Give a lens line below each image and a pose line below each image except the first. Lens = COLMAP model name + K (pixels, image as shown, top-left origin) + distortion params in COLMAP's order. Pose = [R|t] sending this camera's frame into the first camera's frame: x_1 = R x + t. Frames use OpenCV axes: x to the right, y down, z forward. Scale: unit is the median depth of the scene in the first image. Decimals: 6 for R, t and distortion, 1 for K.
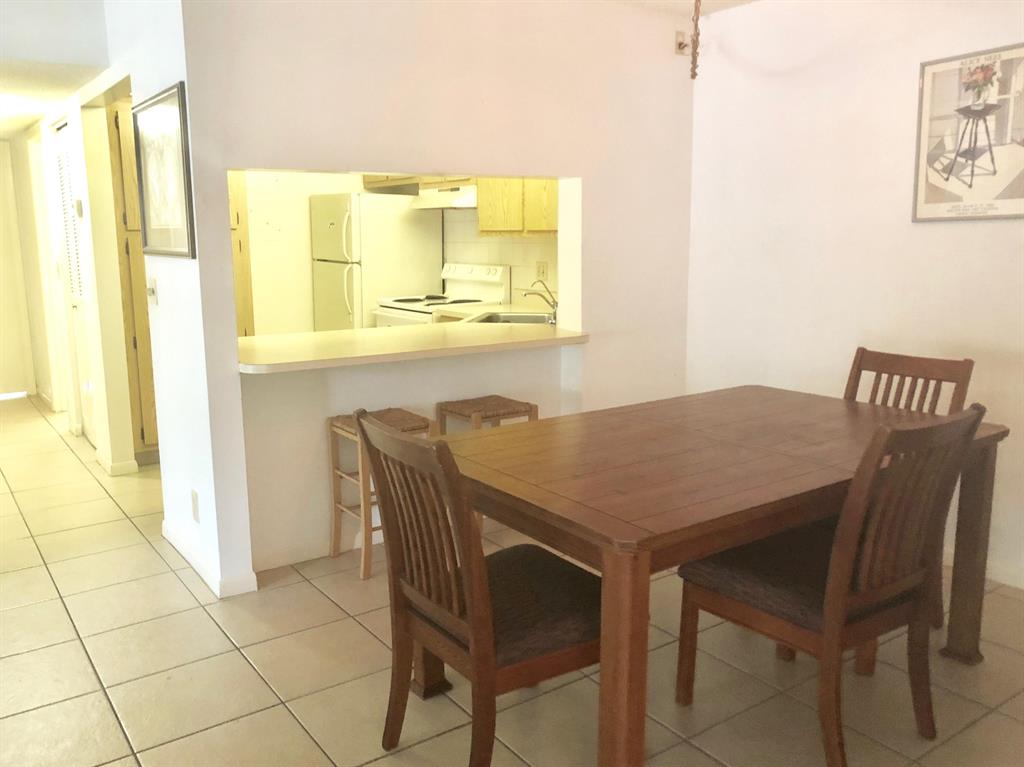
lens RADIAL K [[838.2, 0, 515.9], [0, 838.2, 379.7], [0, 0, 1]] dist [0.002444, -0.009822]
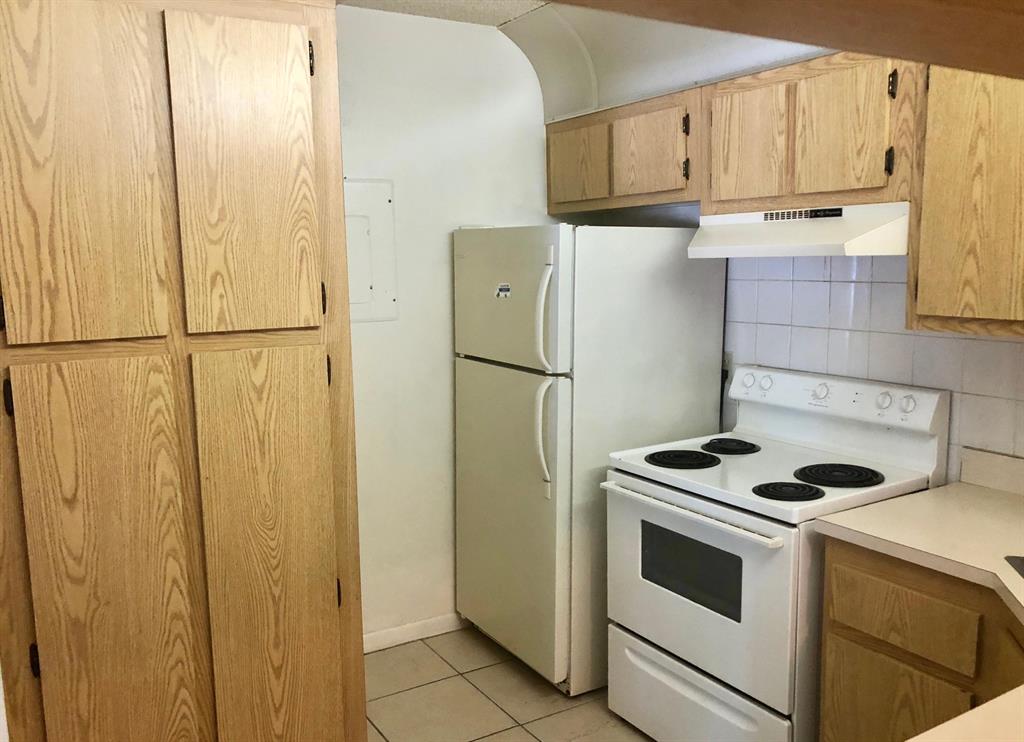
lens RADIAL K [[872.7, 0, 508.5], [0, 872.7, 374.2], [0, 0, 1]] dist [0.013160, 0.001843]
pose [[0.996694, -0.004775, -0.081104, -0.277009], [0.001501, 0.999183, -0.040390, -0.183088], [0.081231, 0.040135, 0.995887, 0.786203]]
